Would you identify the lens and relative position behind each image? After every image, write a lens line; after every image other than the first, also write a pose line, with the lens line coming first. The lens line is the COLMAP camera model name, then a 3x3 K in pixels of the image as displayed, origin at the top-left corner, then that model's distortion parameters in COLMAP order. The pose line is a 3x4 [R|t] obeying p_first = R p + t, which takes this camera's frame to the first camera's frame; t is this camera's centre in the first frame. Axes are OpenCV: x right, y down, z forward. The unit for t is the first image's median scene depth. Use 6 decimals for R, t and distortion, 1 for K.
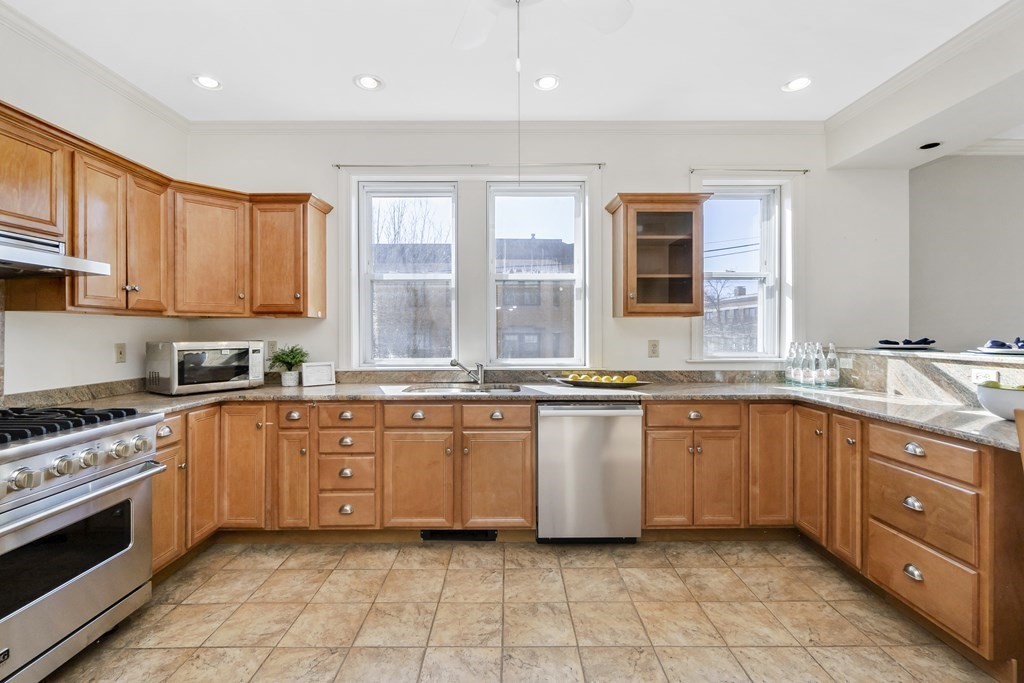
lens RADIAL K [[449.7, 0, 512.1], [0, 449.7, 330.0], [0, 0, 1]] dist [-0.001055, 0.000044]
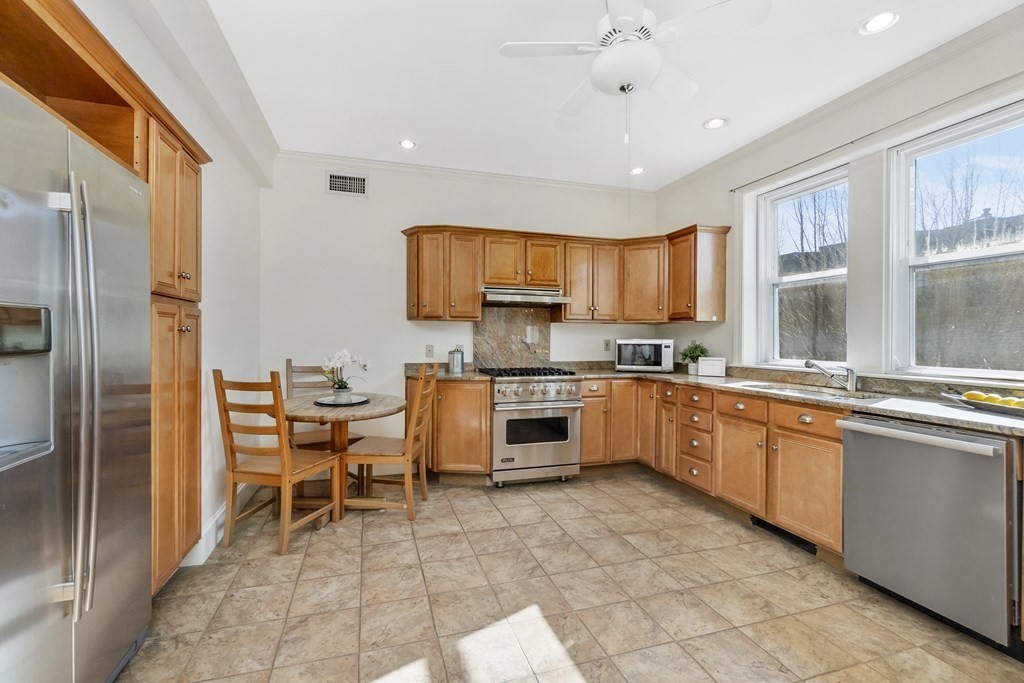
lens RADIAL K [[444.9, 0, 512.0], [0, 444.9, 341.5], [0, 0, 1]] dist [-0.000162, 0.000338]
pose [[0.304259, 0.013163, -0.952499, 0.668908], [-0.001294, 0.999909, 0.013405, 0.014376], [0.952589, -0.002846, 0.304248, 0.127363]]
